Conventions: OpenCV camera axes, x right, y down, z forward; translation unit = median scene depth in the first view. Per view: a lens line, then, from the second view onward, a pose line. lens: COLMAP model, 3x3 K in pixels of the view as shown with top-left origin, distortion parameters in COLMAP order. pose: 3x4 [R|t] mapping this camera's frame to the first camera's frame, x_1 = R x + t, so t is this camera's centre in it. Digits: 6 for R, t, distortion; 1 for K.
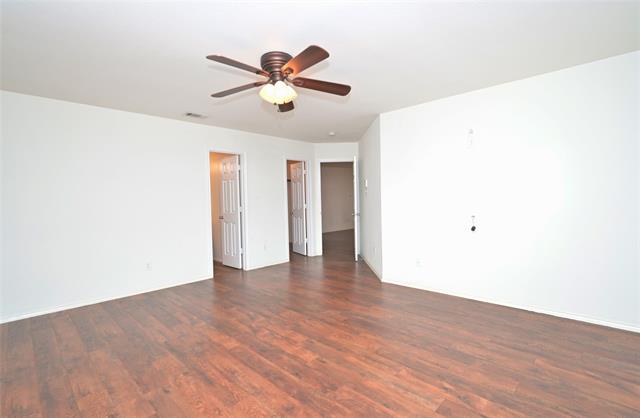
lens RADIAL K [[299.6, 0, 320.0], [0, 299.6, 209.0], [0, 0, 1]] dist [0.003264, 0.000603]
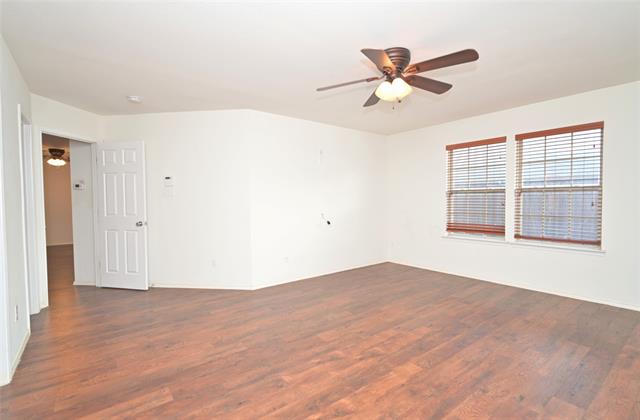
lens RADIAL K [[299.6, 0, 320.0], [0, 299.6, 210.0], [0, 0, 1]] dist [0.003264, 0.000603]
pose [[0.139939, -0.011860, 0.990089, -1.155648], [0.034855, 0.999368, 0.007045, -0.006768], [-0.989546, 0.033524, 0.140264, 1.116918]]
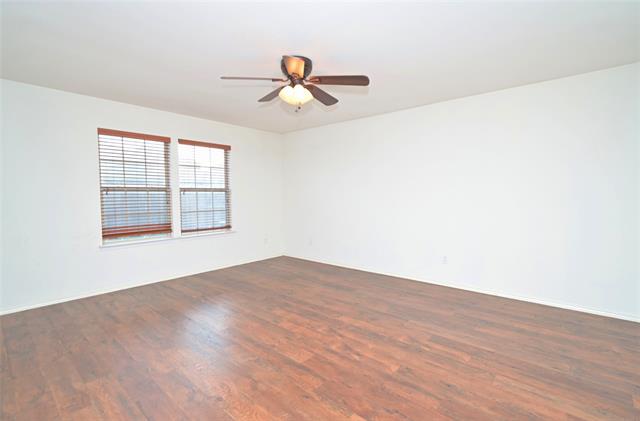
lens RADIAL K [[297.3, 0, 320.0], [0, 297.3, 210.5], [0, 0, 1]] dist [0.000686, 0.000128]
pose [[-0.998226, 0.032594, -0.049834, -0.156112], [0.028466, 0.996274, 0.081411, -0.060113], [0.052302, 0.079848, -0.995434, 2.095227]]
